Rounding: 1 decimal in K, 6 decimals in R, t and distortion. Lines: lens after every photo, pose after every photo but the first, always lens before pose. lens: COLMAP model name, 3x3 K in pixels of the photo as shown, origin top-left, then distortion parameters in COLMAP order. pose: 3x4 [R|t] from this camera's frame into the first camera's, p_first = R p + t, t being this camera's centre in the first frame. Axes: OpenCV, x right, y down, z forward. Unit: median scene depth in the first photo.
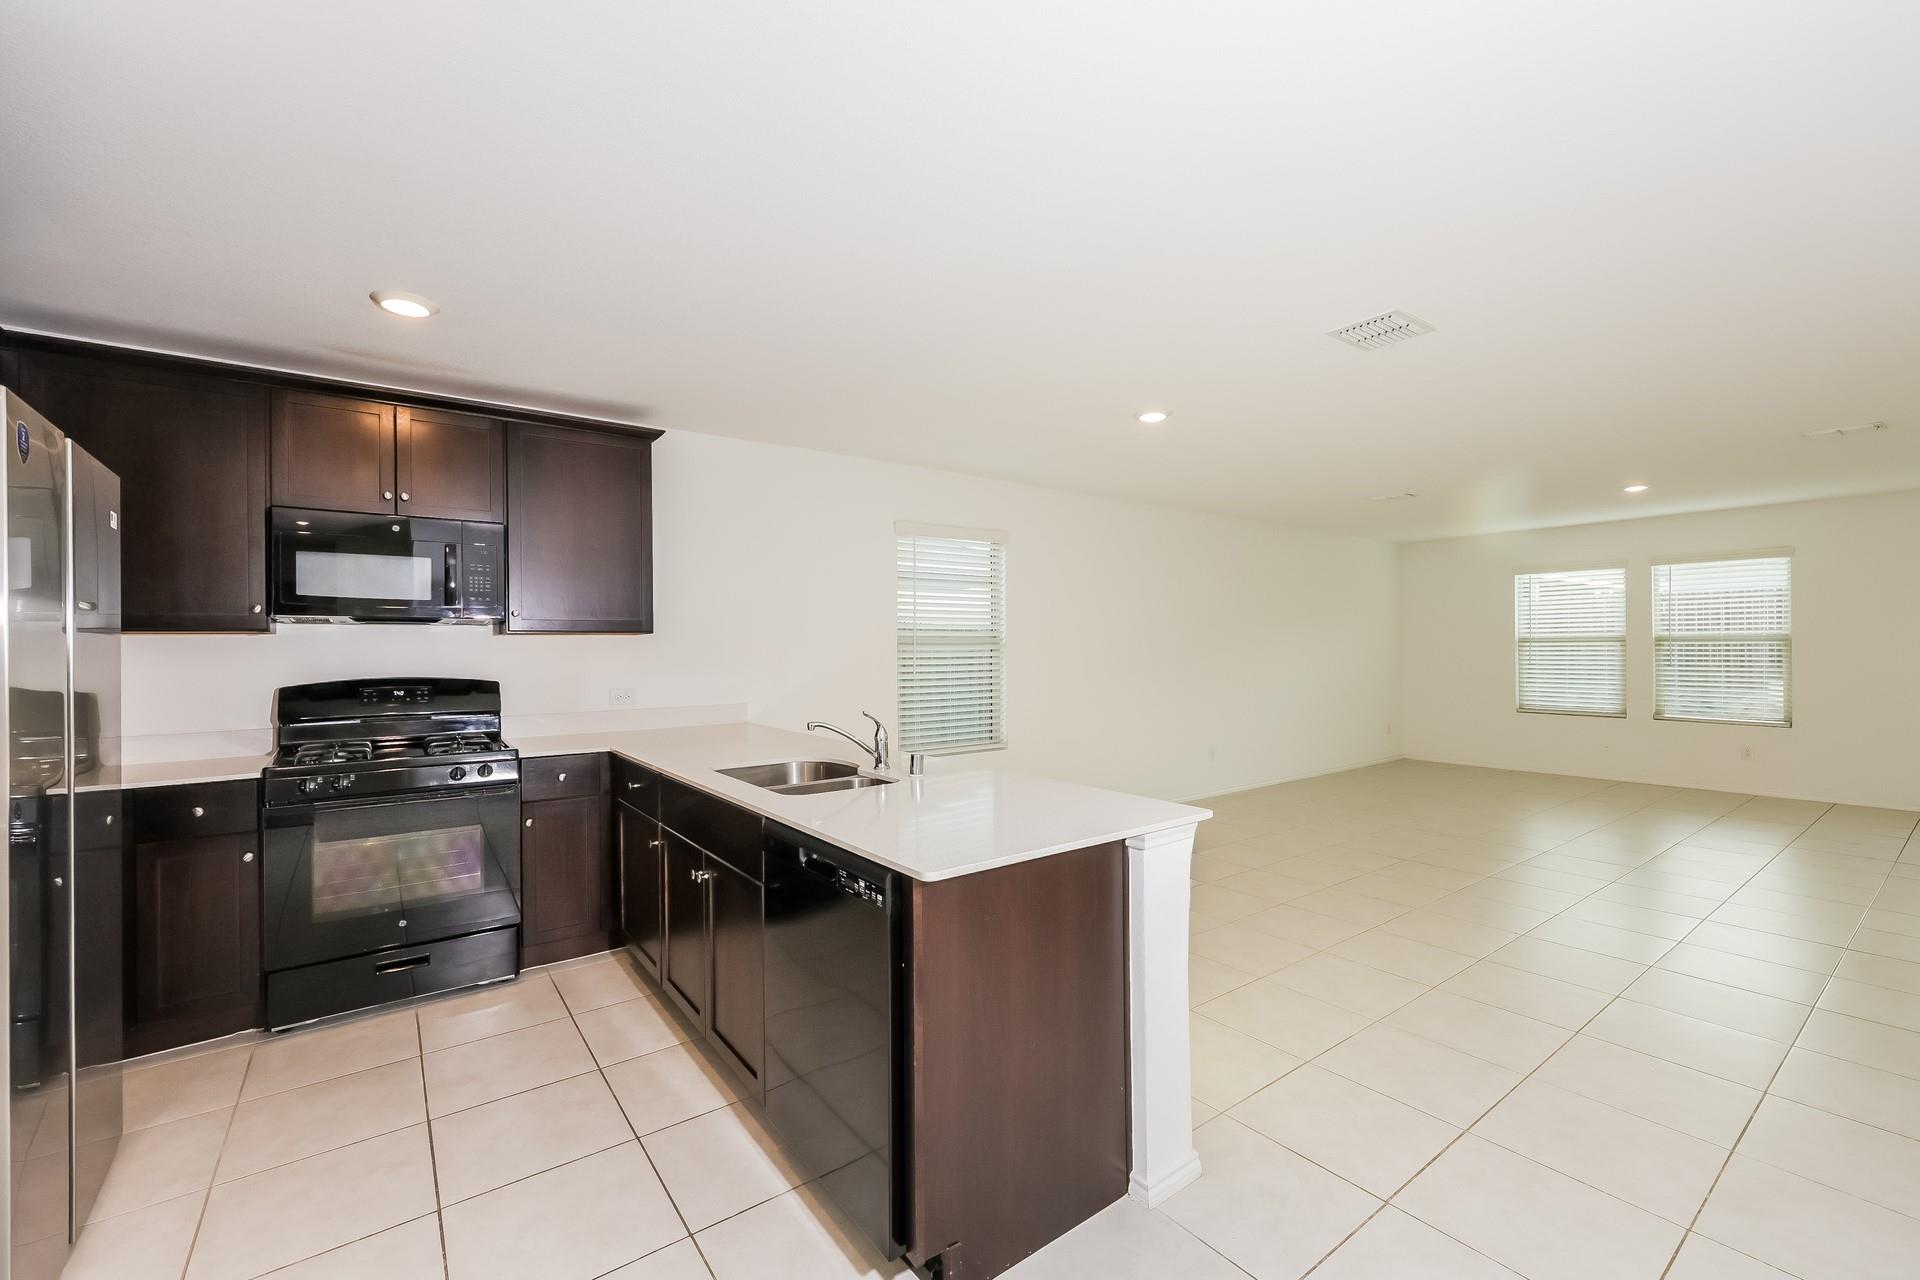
lens RADIAL K [[789.8, 0, 957.4], [0, 789.8, 637.2], [0, 0, 1]] dist [0.028105, -0.000253]
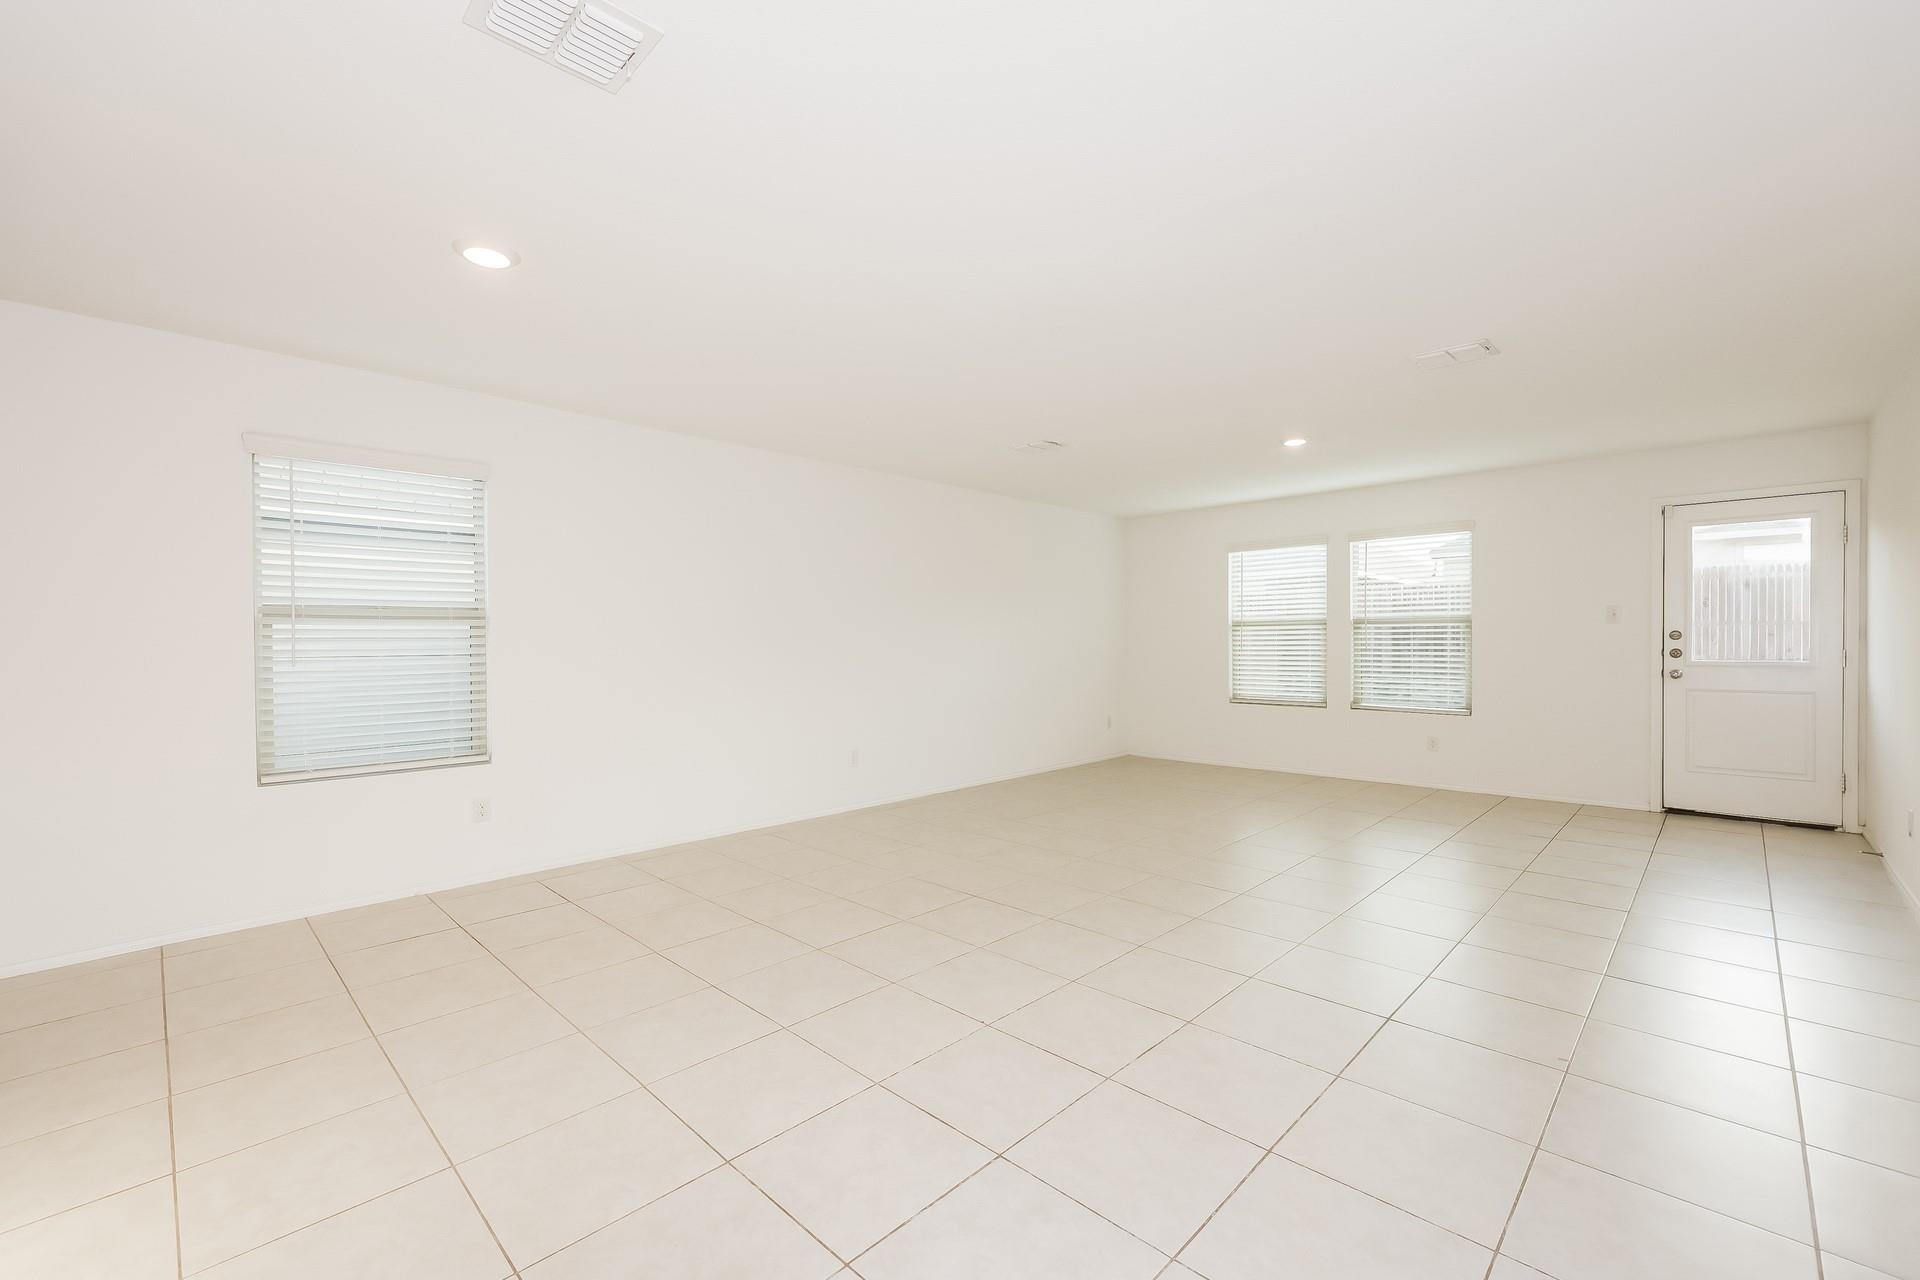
lens RADIAL K [[789.8, 0, 959.5], [0, 789.8, 640.8], [0, 0, 1]] dist [0.028105, -0.000253]
pose [[0.986253, -0.007705, 0.165062, 0.269881], [0.005170, 0.999862, 0.015784, 0.007435], [-0.165161, -0.014714, 0.986157, 0.175148]]
